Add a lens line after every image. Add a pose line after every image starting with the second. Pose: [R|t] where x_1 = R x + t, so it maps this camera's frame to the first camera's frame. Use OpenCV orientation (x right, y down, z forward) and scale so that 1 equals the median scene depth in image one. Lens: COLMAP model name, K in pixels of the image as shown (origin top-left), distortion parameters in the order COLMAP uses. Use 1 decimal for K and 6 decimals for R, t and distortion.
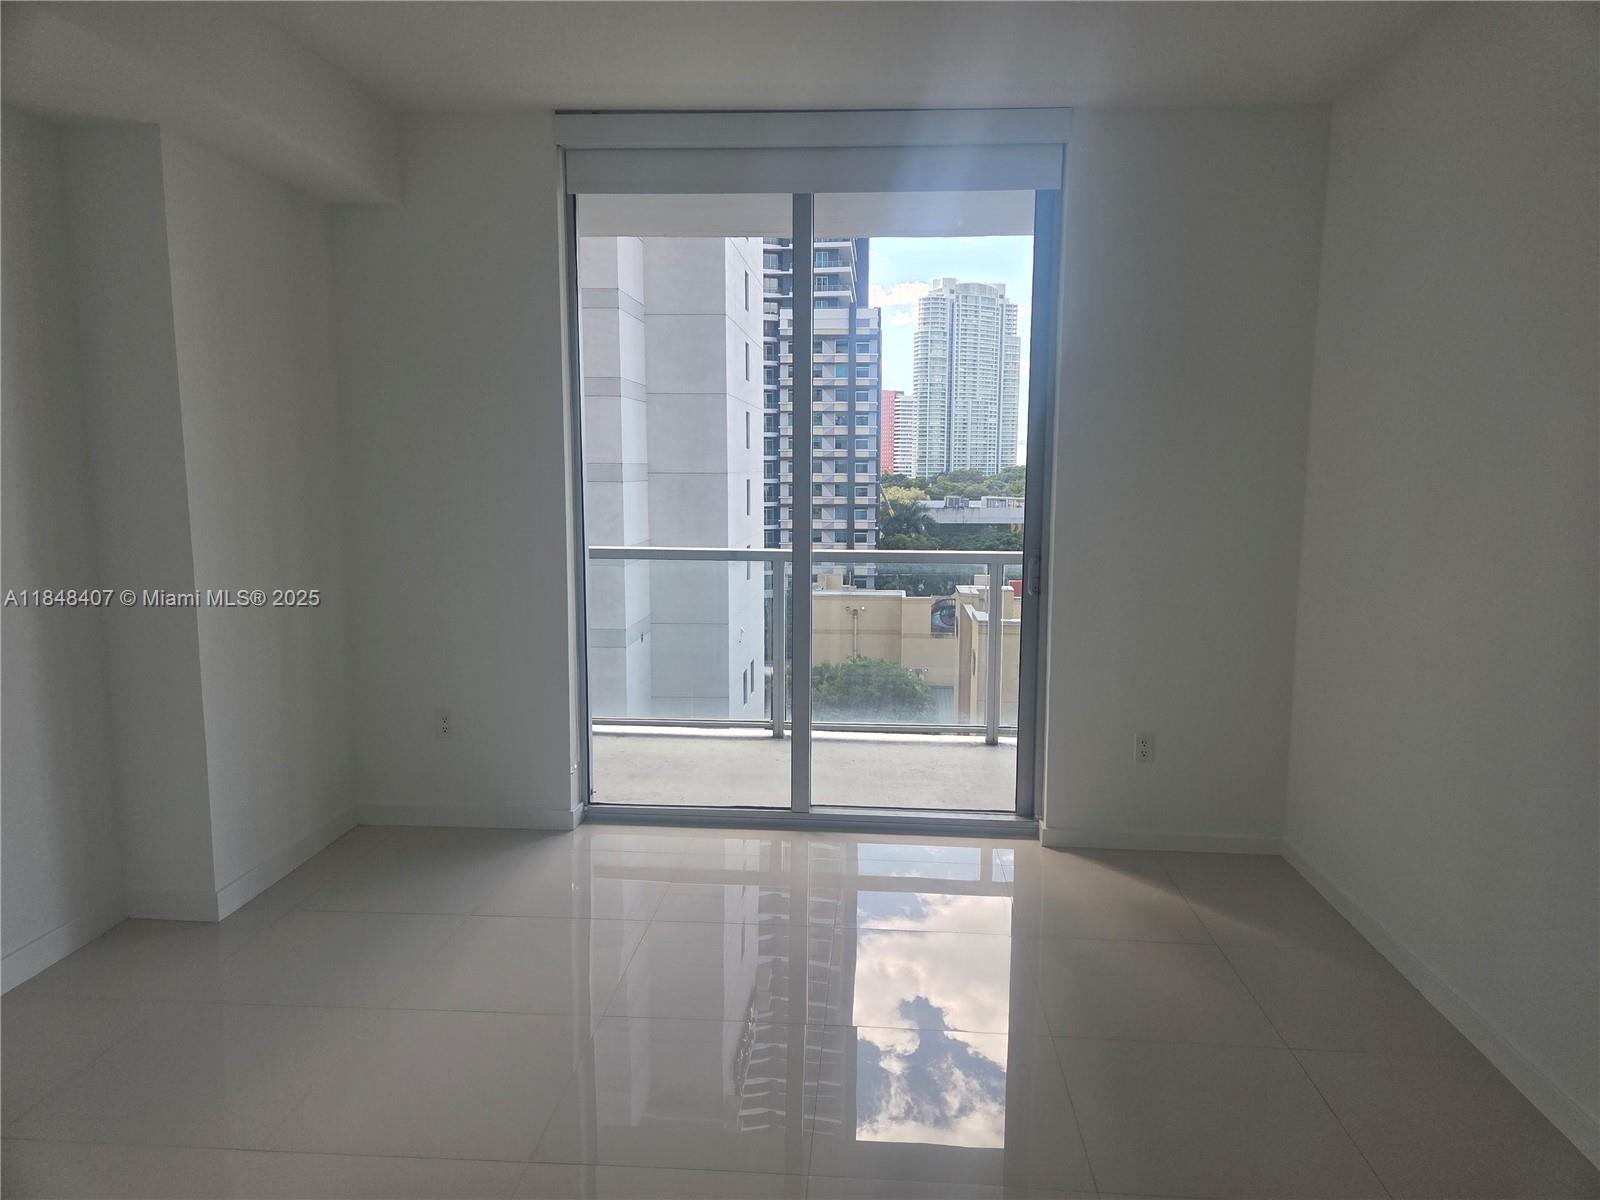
lens RADIAL K [[1091.4, 0, 800.0], [0, 1091.4, 600.0], [0, 0, 1]] dist [0.001462, 0.000777]
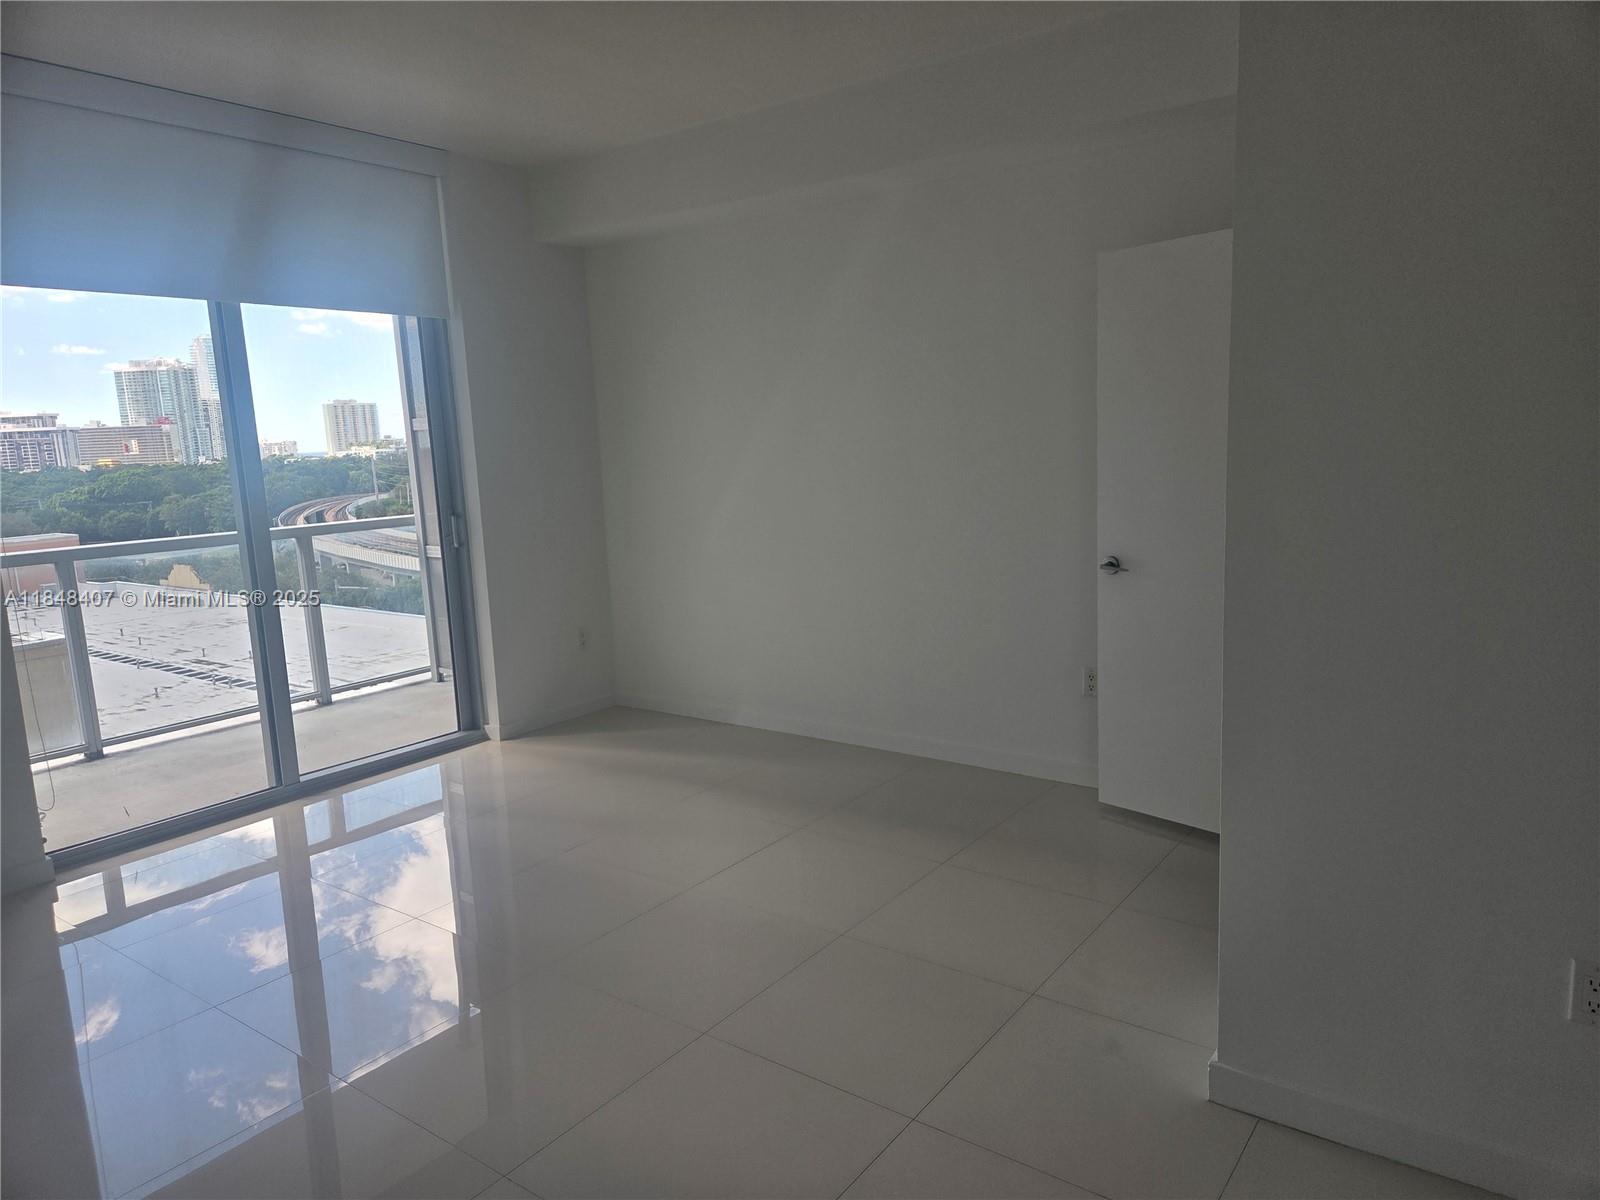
lens RADIAL K [[1091.4, 0, 800.0], [0, 1091.4, 600.0], [0, 0, 1]] dist [0.001462, 0.000777]
pose [[0.526120, -0.157442, 0.835709, -0.582937], [0.138413, 0.985462, 0.098517, -0.014188], [-0.839070, 0.063841, 0.540264, 0.017558]]
